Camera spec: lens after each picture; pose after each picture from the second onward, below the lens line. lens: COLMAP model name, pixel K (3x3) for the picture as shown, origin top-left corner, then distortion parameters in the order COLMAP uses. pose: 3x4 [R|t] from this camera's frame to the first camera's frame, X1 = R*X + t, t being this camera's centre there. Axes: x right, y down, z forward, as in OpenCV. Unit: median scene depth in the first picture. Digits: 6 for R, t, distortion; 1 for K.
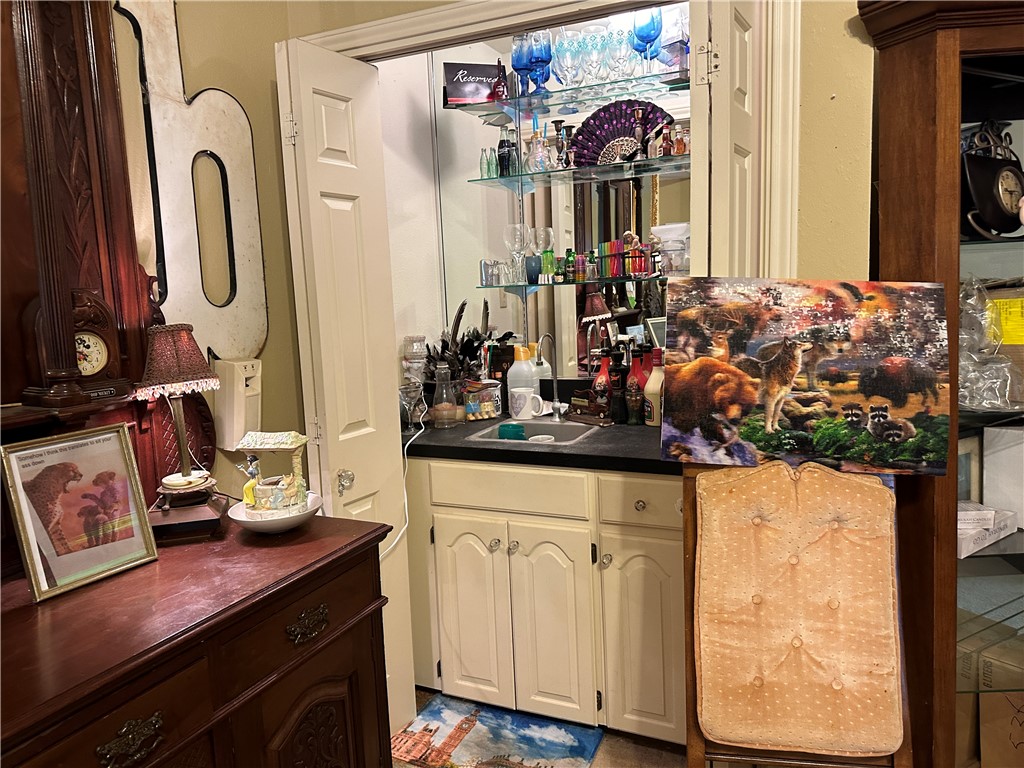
lens RADIAL K [[725.6, 0, 512.3], [0, 725.6, 382.1], [0, 0, 1]] dist [-0.010719, -0.004320]
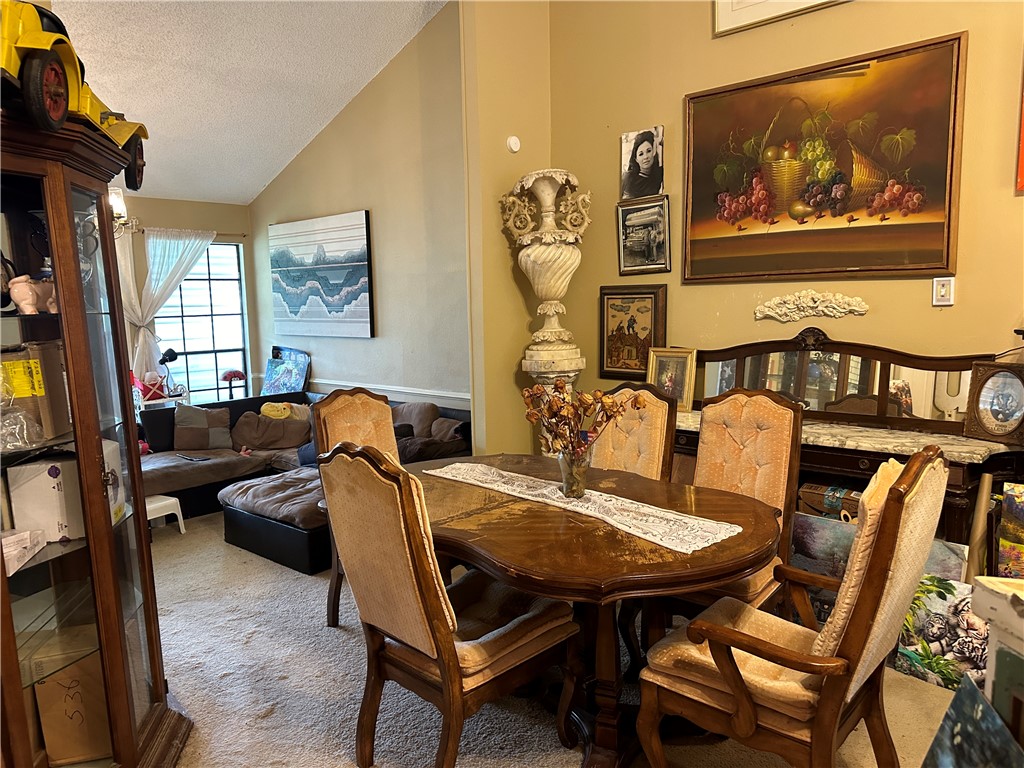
lens RADIAL K [[725.6, 0, 512.9], [0, 725.6, 385.1], [0, 0, 1]] dist [-0.010719, -0.004320]
pose [[0.314943, -0.061882, 0.947091, -0.224709], [0.134842, 0.990667, 0.019889, 0.017188], [-0.939483, 0.121444, 0.320348, -0.206366]]
